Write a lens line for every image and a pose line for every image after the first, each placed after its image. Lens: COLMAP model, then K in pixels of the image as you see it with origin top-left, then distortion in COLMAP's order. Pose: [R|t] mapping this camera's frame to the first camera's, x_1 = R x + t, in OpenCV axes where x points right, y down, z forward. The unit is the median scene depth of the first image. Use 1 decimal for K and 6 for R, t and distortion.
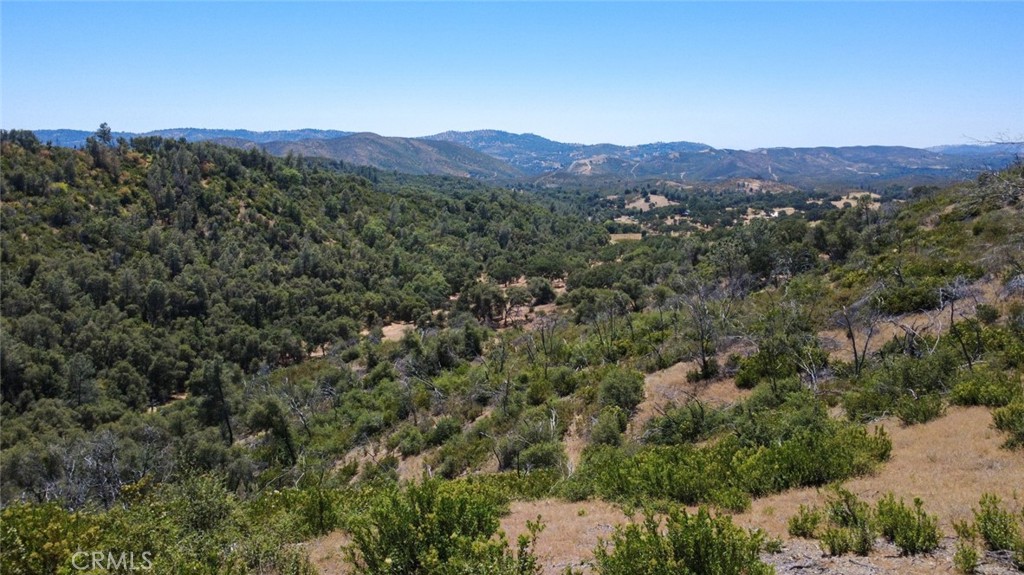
lens RADIAL K [[748.2, 0, 513.2], [0, 748.2, 285.3], [0, 0, 1]] dist [-0.001351, 0.000673]
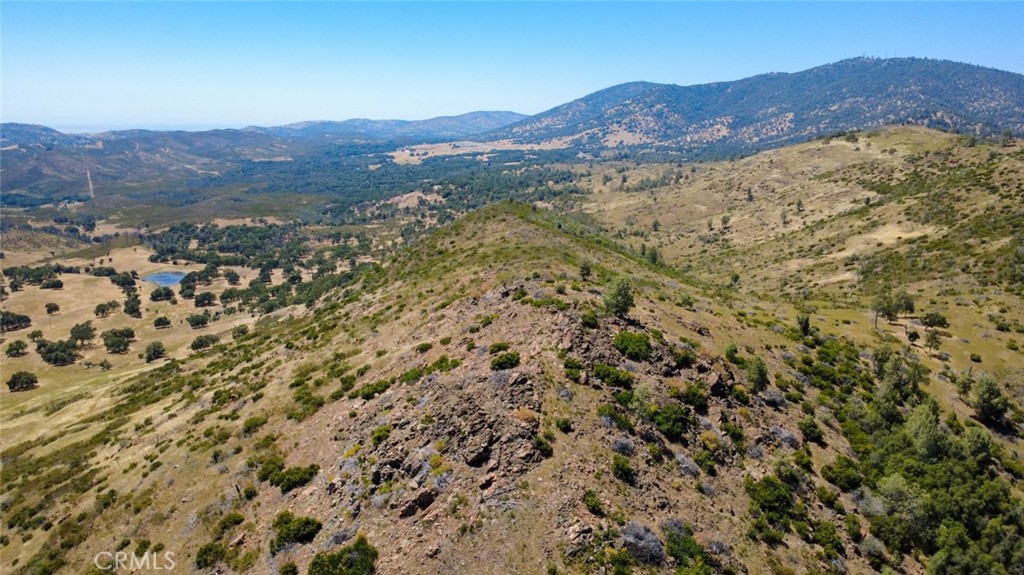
lens RADIAL K [[748.2, 0, 513.2], [0, 748.2, 285.3], [0, 0, 1]] dist [-0.001351, 0.000673]
pose [[0.719589, -0.151806, 0.677603, 0.891692], [0.125132, 0.988185, 0.088501, -0.428327], [-0.683033, 0.021105, 0.730083, 0.567278]]
